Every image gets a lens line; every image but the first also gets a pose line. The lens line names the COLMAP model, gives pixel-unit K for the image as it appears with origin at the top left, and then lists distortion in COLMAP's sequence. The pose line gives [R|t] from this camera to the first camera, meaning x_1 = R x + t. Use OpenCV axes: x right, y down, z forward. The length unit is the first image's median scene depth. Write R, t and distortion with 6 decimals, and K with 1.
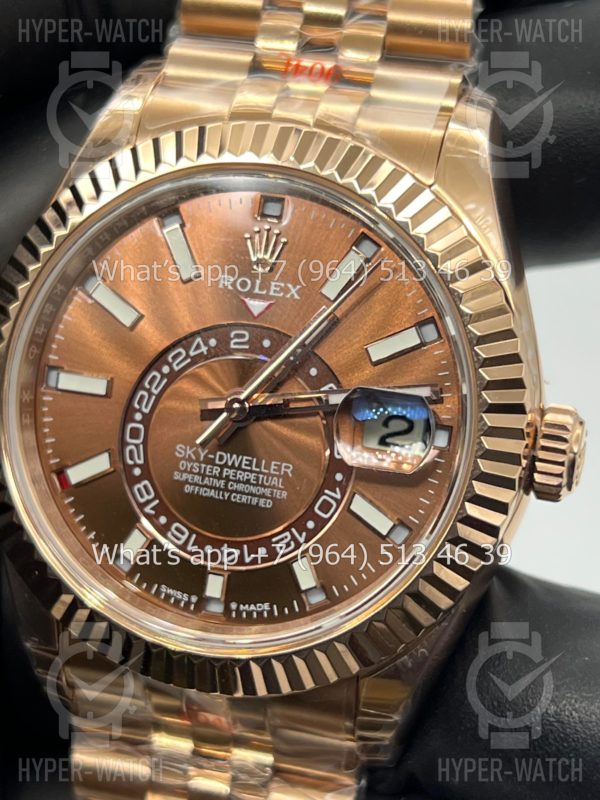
lens RADIAL K [[1996.5, 0, 301.6], [0, 1996.5, 395.0], [0, 0, 1]] dist [0.147921, 0.000000]
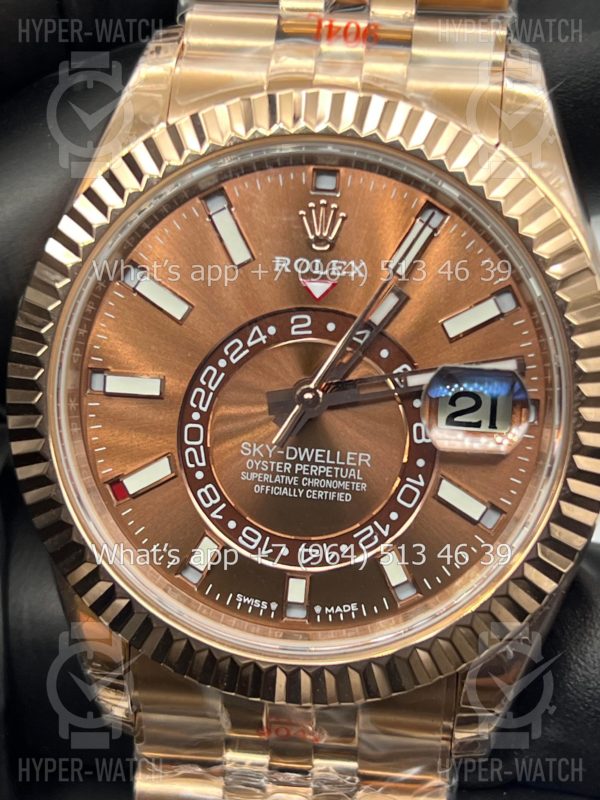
lens RADIAL K [[1996.5, 0, 299.4], [0, 1996.5, 405.5], [0, 0, 1]] dist [0.147921, 0.000000]
pose [[0.986863, -0.080531, 0.140057, -0.165262], [0.077261, 0.996599, 0.028641, -0.016998], [-0.141887, -0.017443, 0.989729, 0.077432]]
